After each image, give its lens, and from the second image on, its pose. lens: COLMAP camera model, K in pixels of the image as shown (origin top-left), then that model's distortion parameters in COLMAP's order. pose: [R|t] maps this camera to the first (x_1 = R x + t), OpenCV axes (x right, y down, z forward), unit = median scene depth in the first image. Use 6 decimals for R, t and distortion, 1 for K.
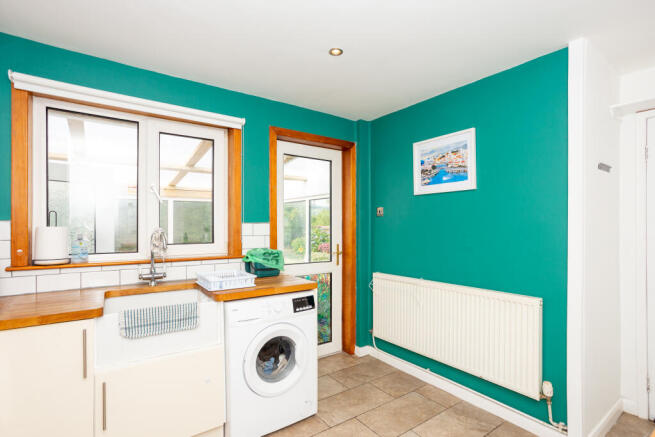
lens RADIAL K [[316.2, 0, 323.7], [0, 316.2, 224.8], [0, 0, 1]] dist [-0.039711, 0.011566]
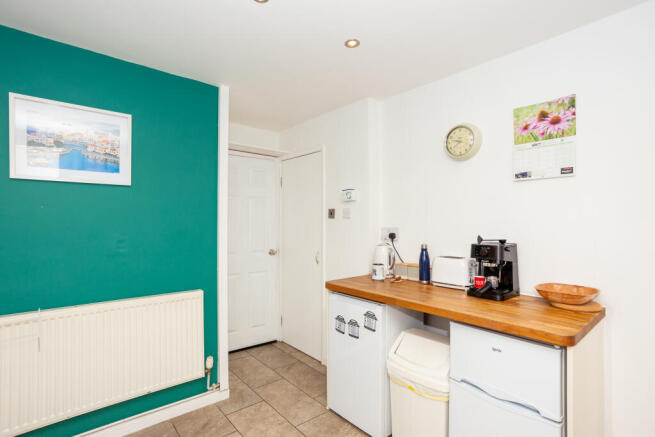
lens RADIAL K [[316.2, 0, 321.8], [0, 316.2, 217.1], [0, 0, 1]] dist [-0.039711, 0.011566]
pose [[-0.089132, 0.010042, 0.995969, -0.467151], [-0.012372, 0.999861, -0.011189, -0.024799], [-0.995943, -0.013319, -0.088996, 0.593359]]
